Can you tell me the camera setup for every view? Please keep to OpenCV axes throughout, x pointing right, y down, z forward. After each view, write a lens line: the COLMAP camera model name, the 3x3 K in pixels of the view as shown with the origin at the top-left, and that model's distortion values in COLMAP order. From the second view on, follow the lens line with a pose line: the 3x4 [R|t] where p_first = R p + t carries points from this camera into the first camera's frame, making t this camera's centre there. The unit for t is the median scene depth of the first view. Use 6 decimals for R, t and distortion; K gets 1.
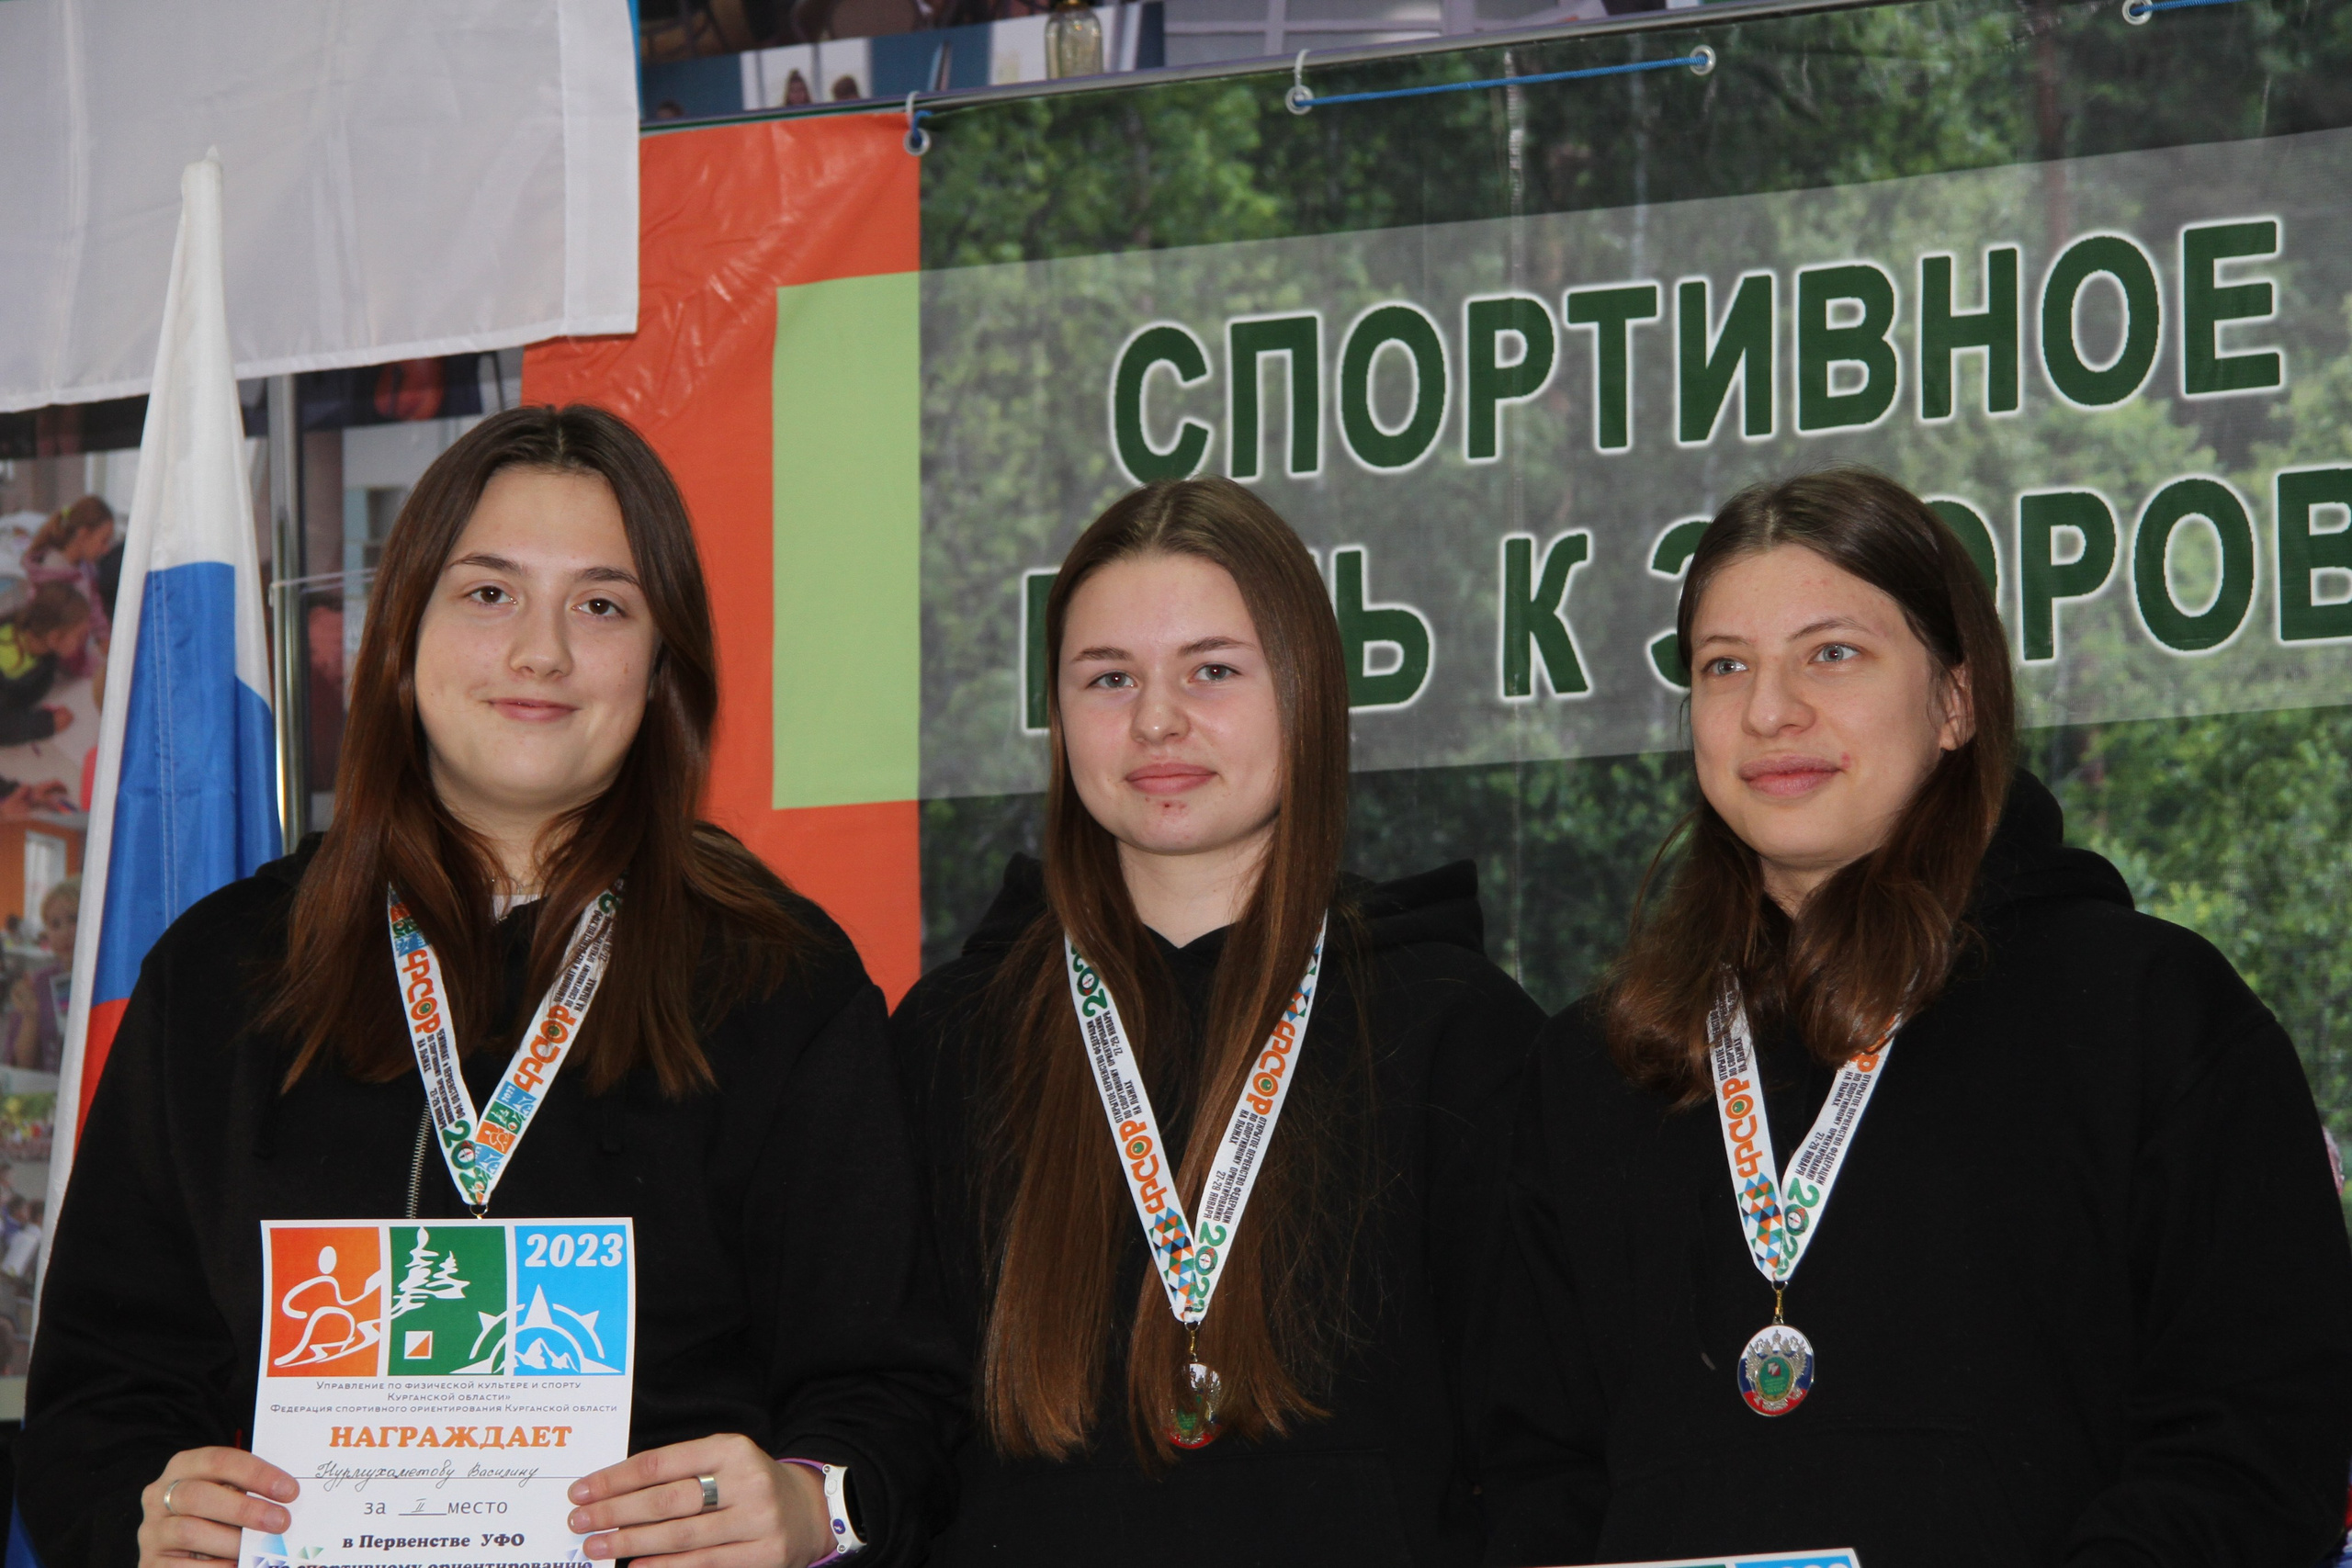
lens RADIAL K [[7081.5, 0, 1165.8], [0, 7081.5, 737.1], [0, 0, 1]] dist [0.643096, -1.101424]
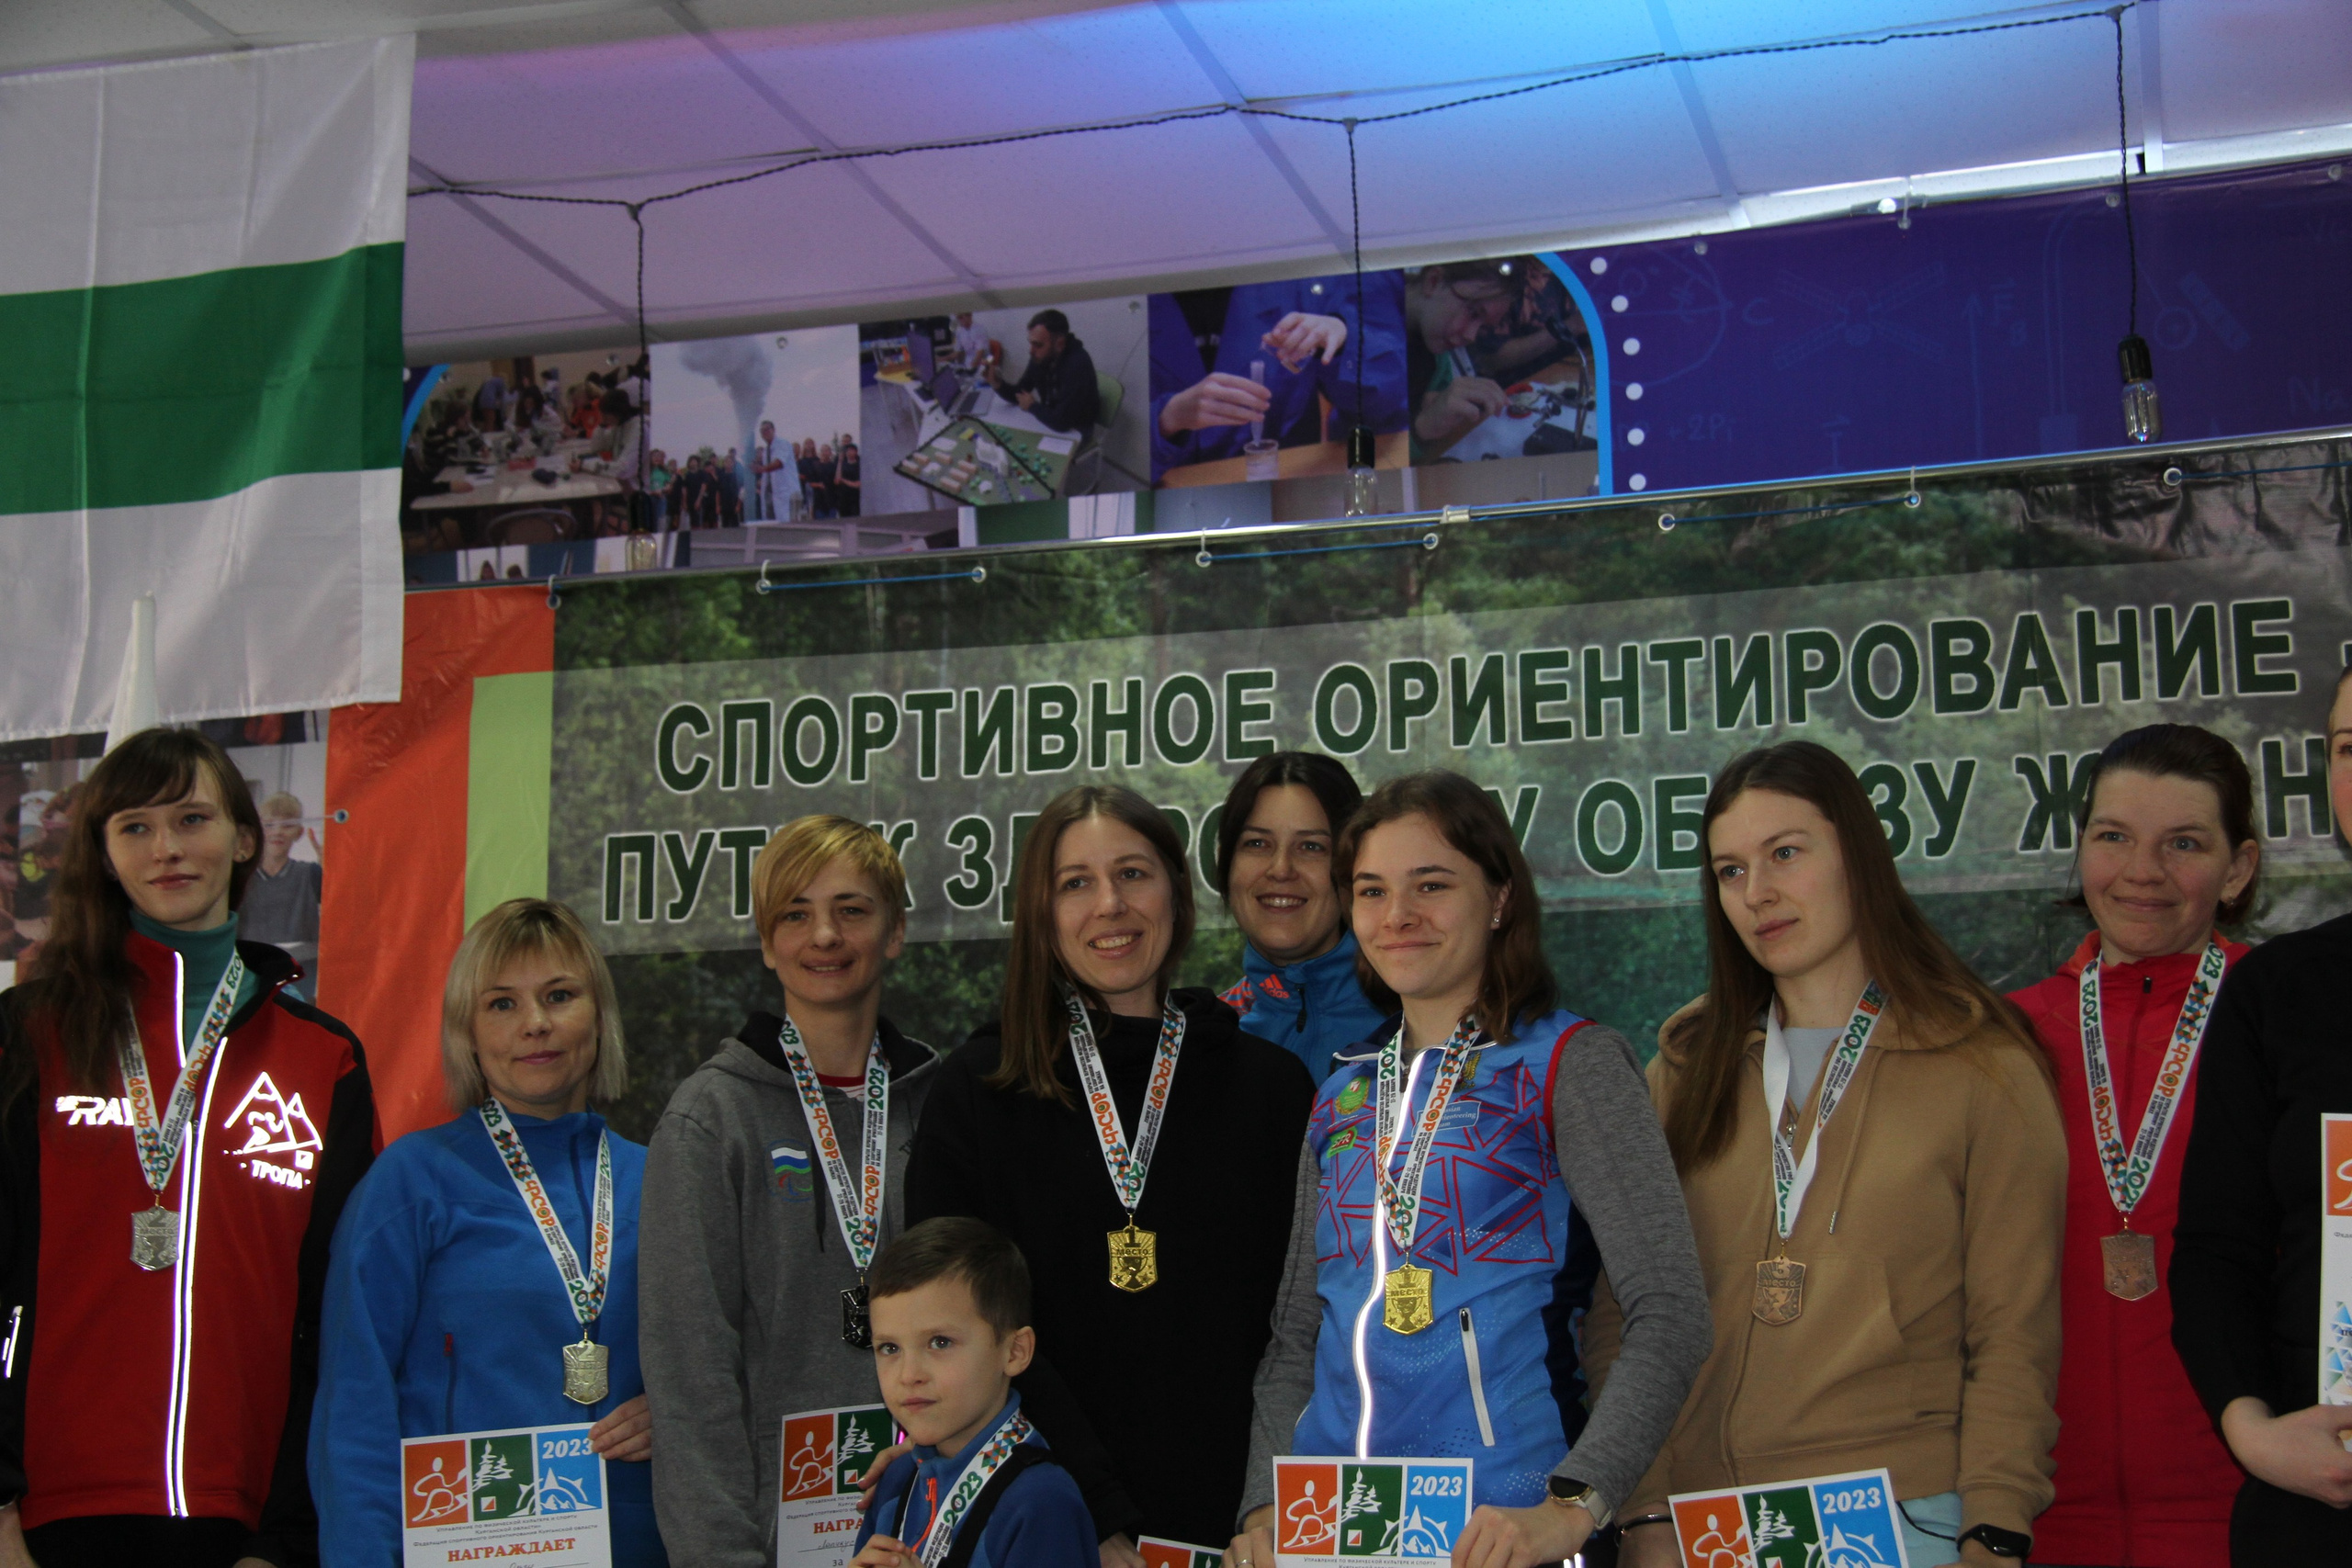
lens RADIAL K [[3651.7, 0, 1179.1], [0, 3651.7, 800.9], [0, 0, 1]] dist [0.108135, 0.465172]
pose [[0.990264, 0.026592, 0.136639, -0.002965], [-0.022301, 0.999212, -0.032839, -0.004339], [-0.137404, 0.029472, 0.990077, 0.036998]]
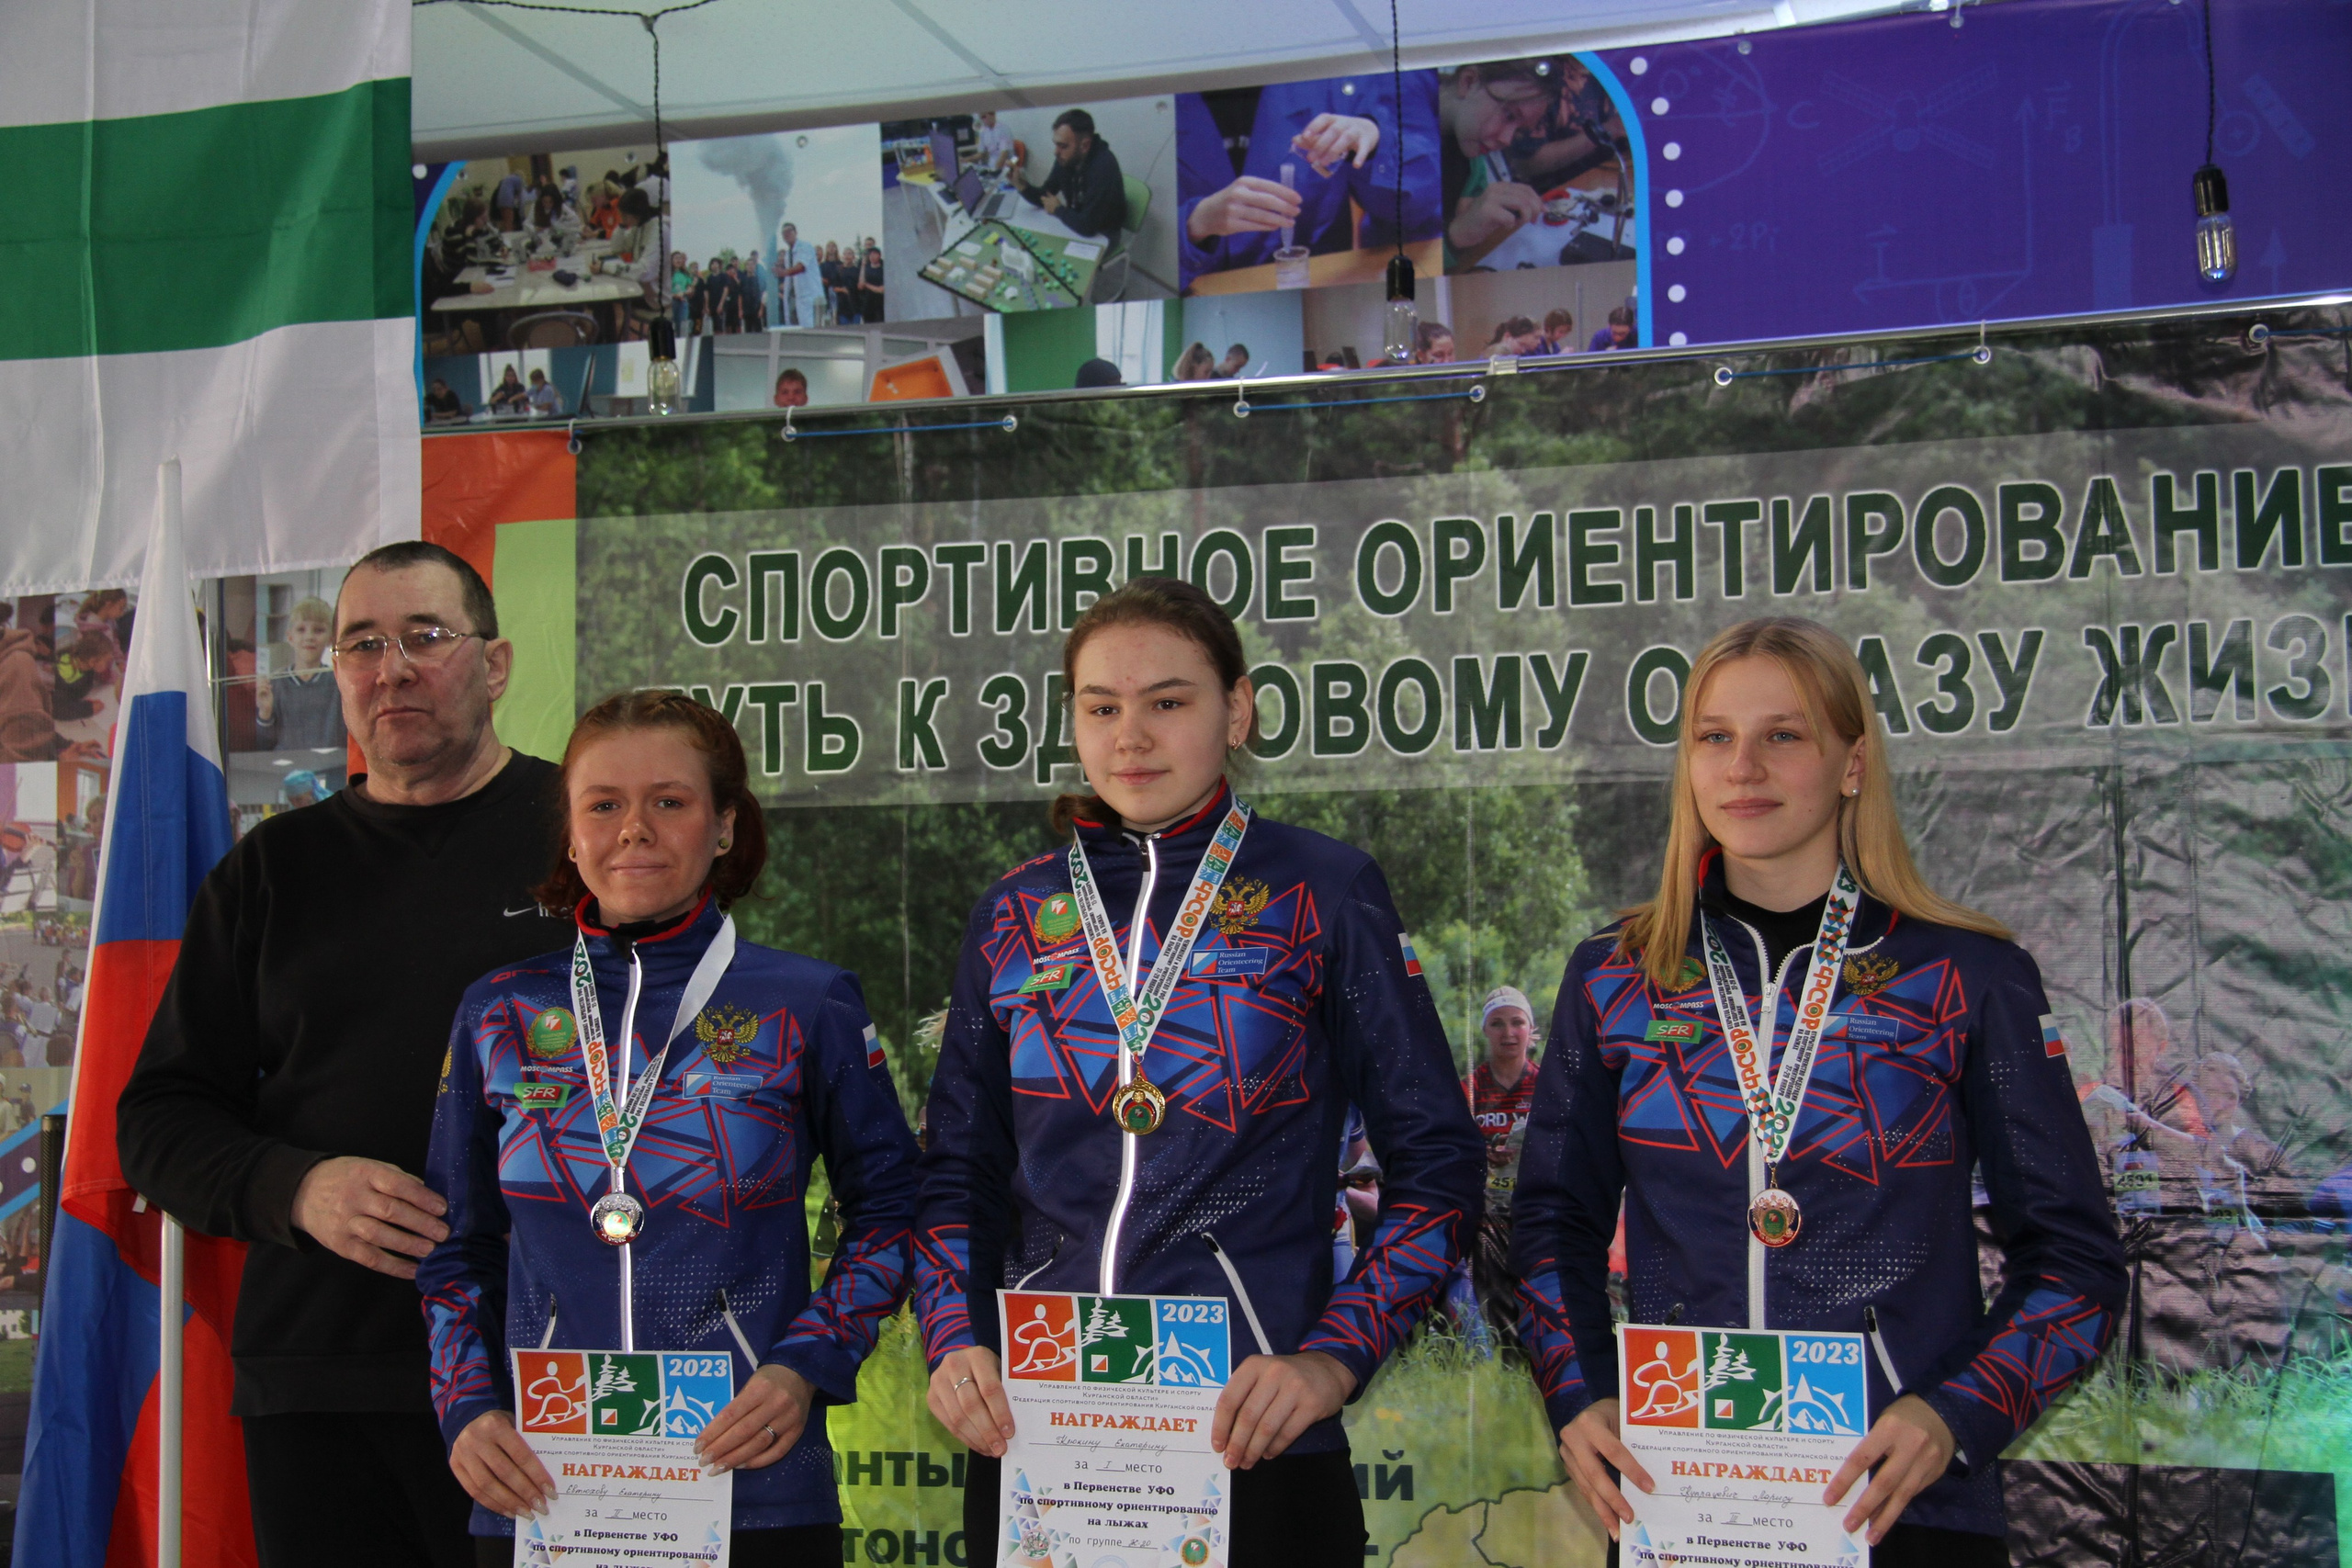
lens RADIAL K [[3396.7, 0, 1155.2], [0, 3396.7, 795.6], [0, 0, 1]] dist [0.068006, 0.412840]
pose [[0.991145, 0.007649, 0.132563, -0.003140], [-0.017614, 0.997091, 0.074162, -0.064021], [-0.131610, -0.075841, 0.988396, 0.121424]]
